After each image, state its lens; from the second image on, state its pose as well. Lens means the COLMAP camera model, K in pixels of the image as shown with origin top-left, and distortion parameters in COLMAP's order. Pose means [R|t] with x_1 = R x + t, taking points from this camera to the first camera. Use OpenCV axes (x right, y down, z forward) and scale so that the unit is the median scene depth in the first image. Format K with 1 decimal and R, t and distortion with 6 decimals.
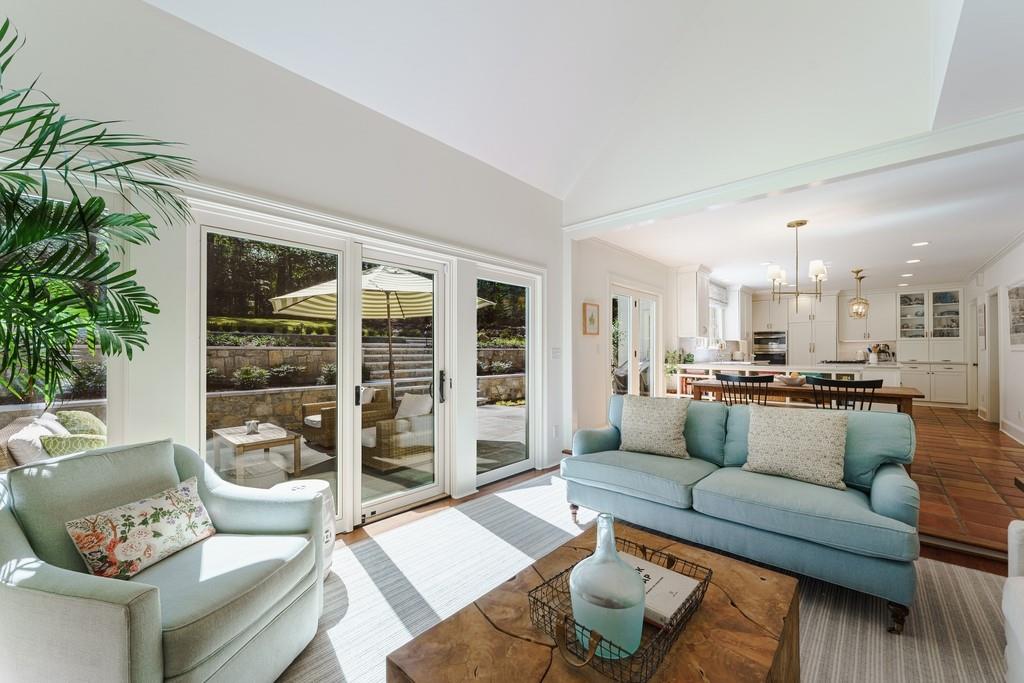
lens RADIAL K [[393.2, 0, 506.0], [0, 393.2, 346.8], [0, 0, 1]] dist [-0.003106, -0.000107]
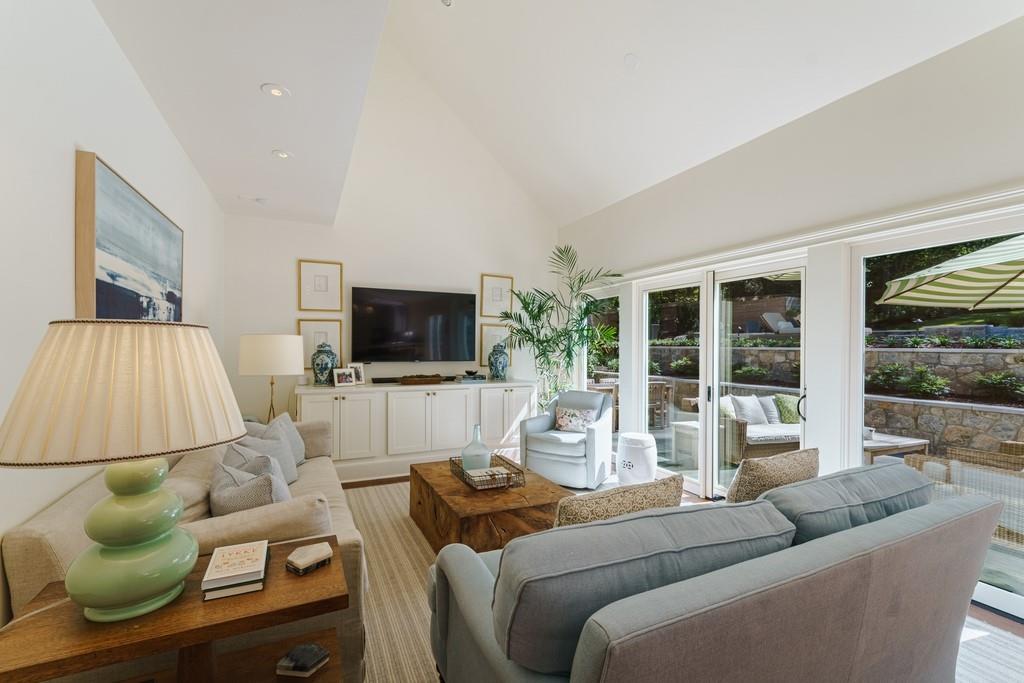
lens RADIAL K [[427.9, 0, 511.8], [0, 427.9, 350.5], [0, 0, 1]] dist [-0.004140, 0.000242]
pose [[-0.355528, 0.006404, -0.934644, 0.373524], [0.003537, 0.999979, 0.005507, -0.008201], [0.934659, -0.001348, -0.355543, 0.300269]]
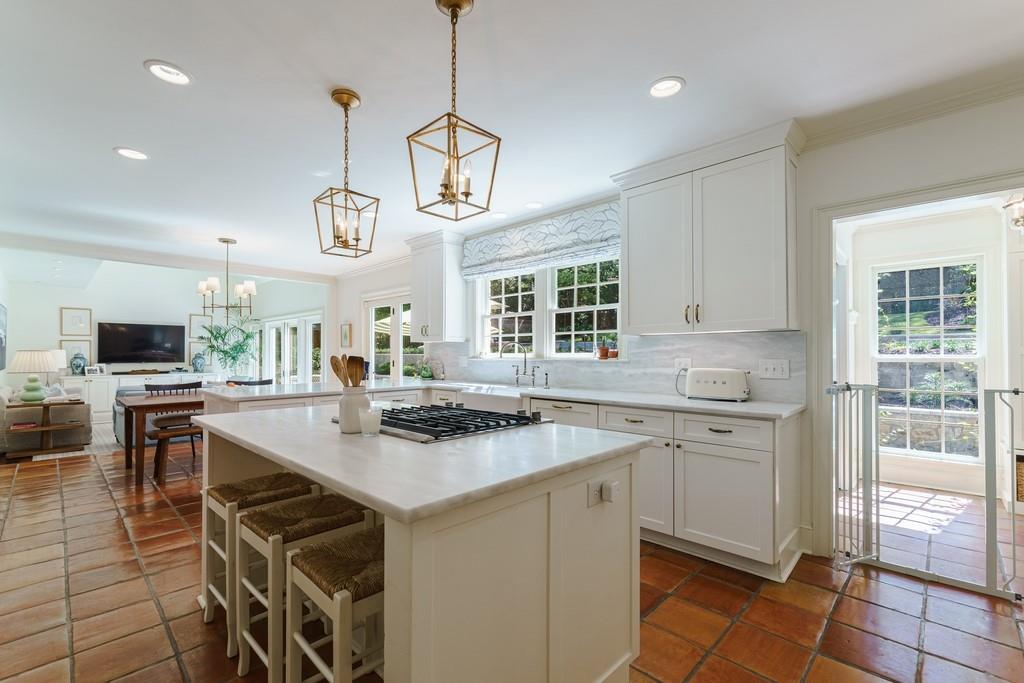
lens RADIAL K [[438.9, 0, 512.8], [0, 438.9, 353.6], [0, 0, 1]] dist [-0.000218, -0.002151]
pose [[0.003001, -0.002081, -0.999993, 1.006394], [0.011337, 0.999934, -0.002047, -0.000638], [0.999931, -0.011331, 0.003024, 0.924715]]
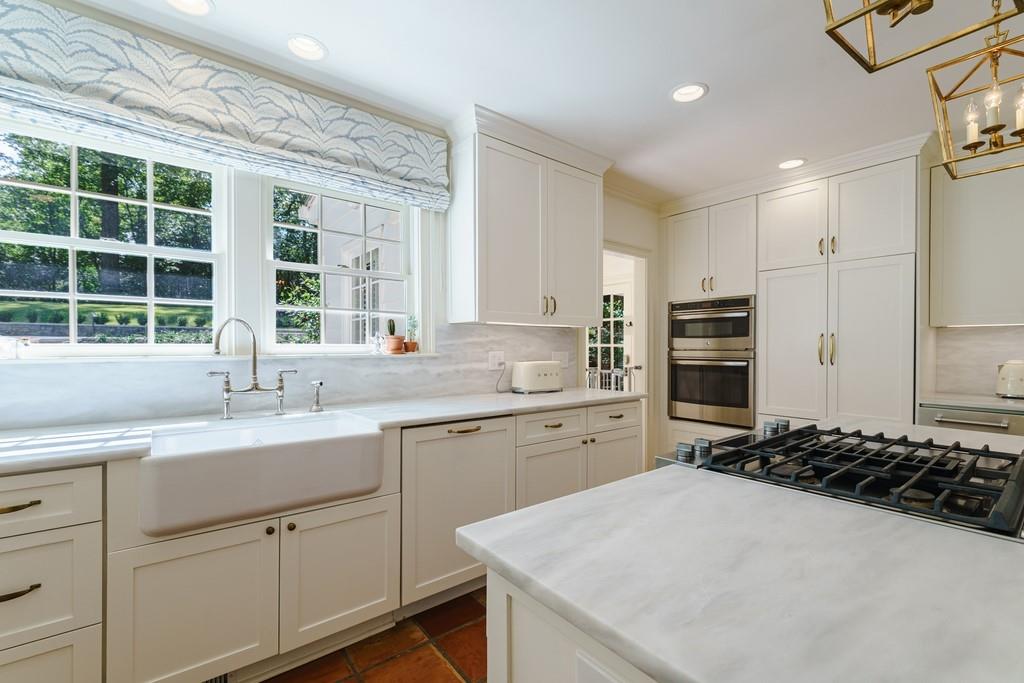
lens RADIAL K [[427.9, 0, 510.8], [0, 427.9, 351.6], [0, 0, 1]] dist [-0.004140, 0.000242]
pose [[0.988962, 0.003284, -0.148135, 0.677225], [0.000108, 0.999738, 0.022885, -0.003270], [0.148172, -0.022648, 0.988702, 0.736548]]
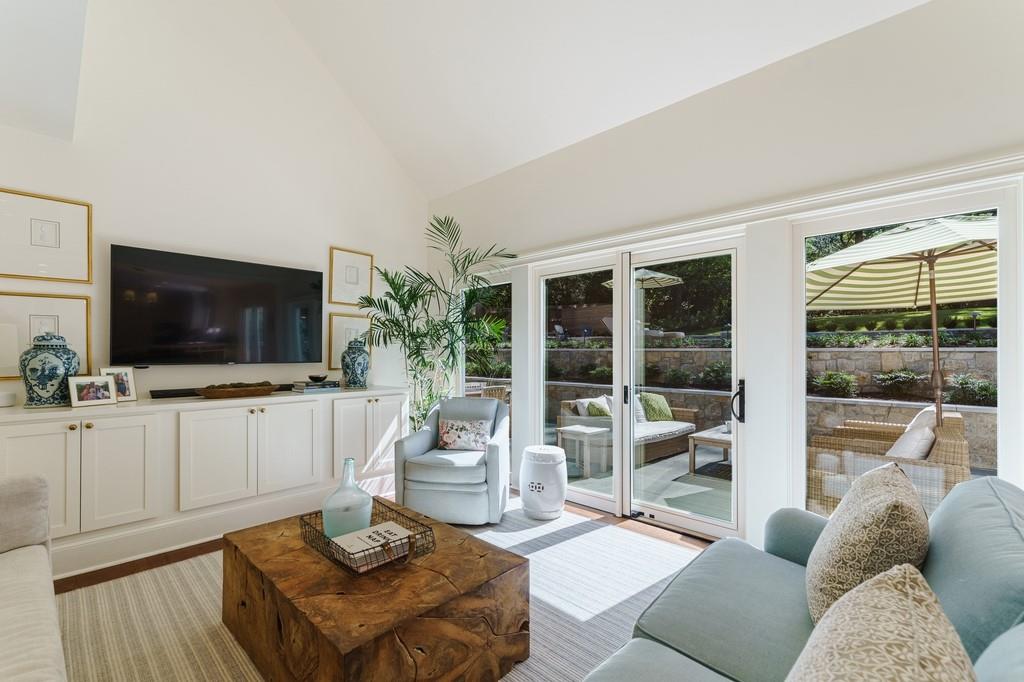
lens RADIAL K [[438.9, 0, 509.6], [0, 438.9, 350.6], [0, 0, 1]] dist [-0.000218, -0.002151]
pose [[-0.005203, -0.002928, -0.999982, 0.276993], [0.008586, 0.999959, -0.002972, 0.001126], [0.999950, -0.008601, -0.005178, 0.230362]]
